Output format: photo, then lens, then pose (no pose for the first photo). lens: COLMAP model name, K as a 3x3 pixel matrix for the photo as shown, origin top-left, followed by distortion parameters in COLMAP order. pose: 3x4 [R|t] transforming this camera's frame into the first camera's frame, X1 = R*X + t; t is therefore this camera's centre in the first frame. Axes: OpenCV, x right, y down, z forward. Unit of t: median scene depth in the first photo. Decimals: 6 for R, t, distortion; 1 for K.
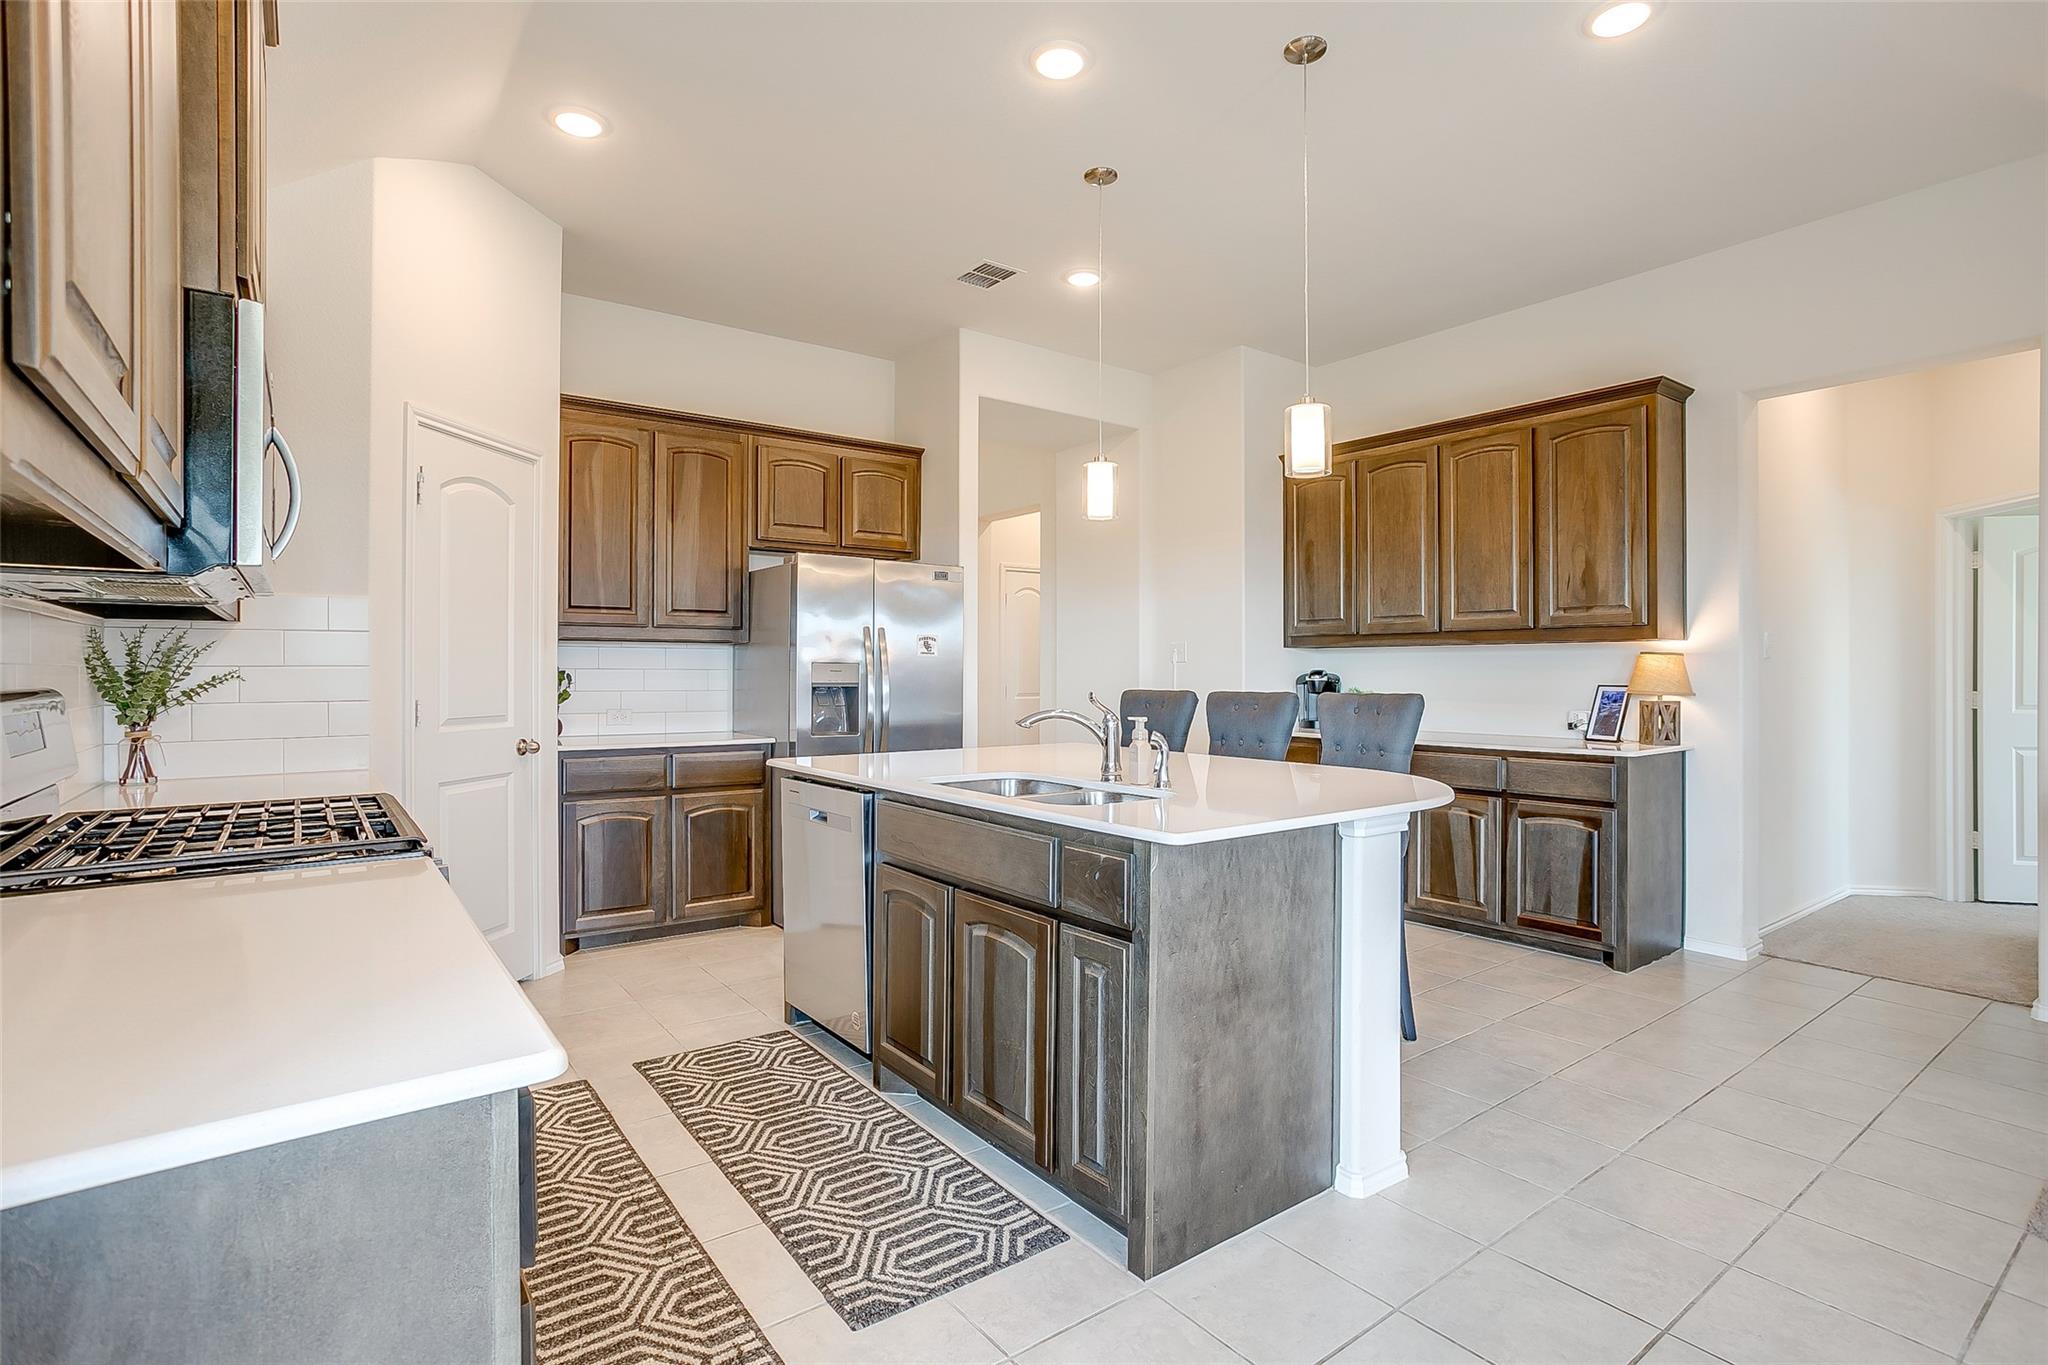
lens RADIAL K [[1034.2, 0, 1024.9], [0, 1034.2, 686.8], [0, 0, 1]] dist [-0.000863, 0.023830]
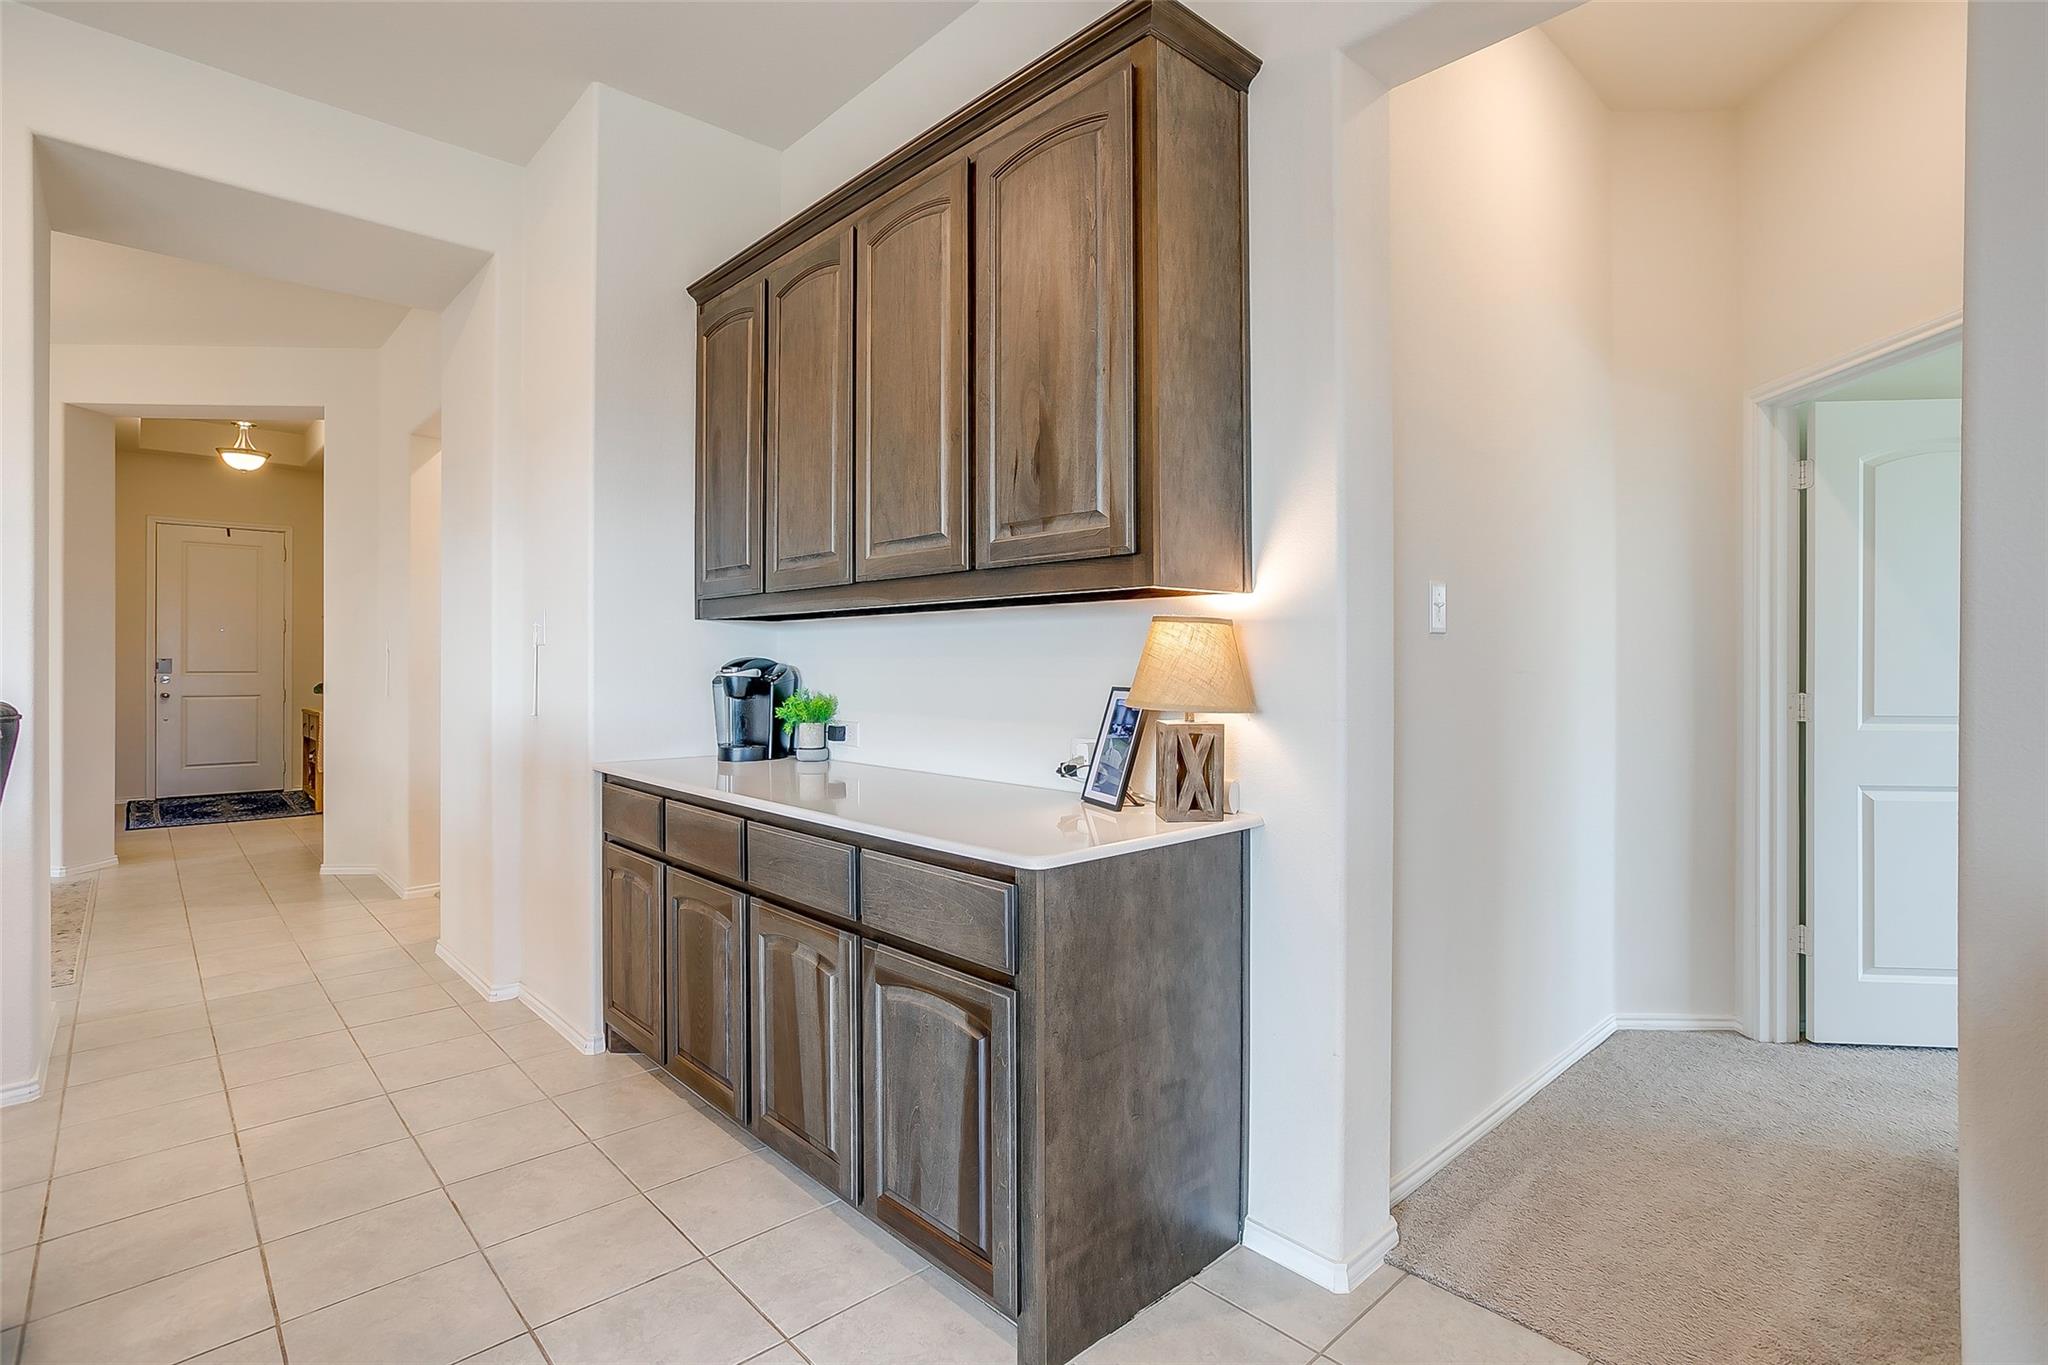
lens RADIAL K [[979.9, 0, 1017.7], [0, 979.9, 680.4], [0, 0, 1]] dist [-0.021885, 0.011681]
pose [[0.998221, -0.000946, 0.059611, 0.496255], [0.000826, 0.999998, 0.002042, -0.006028], [-0.059612, -0.001990, 0.998220, 0.554119]]
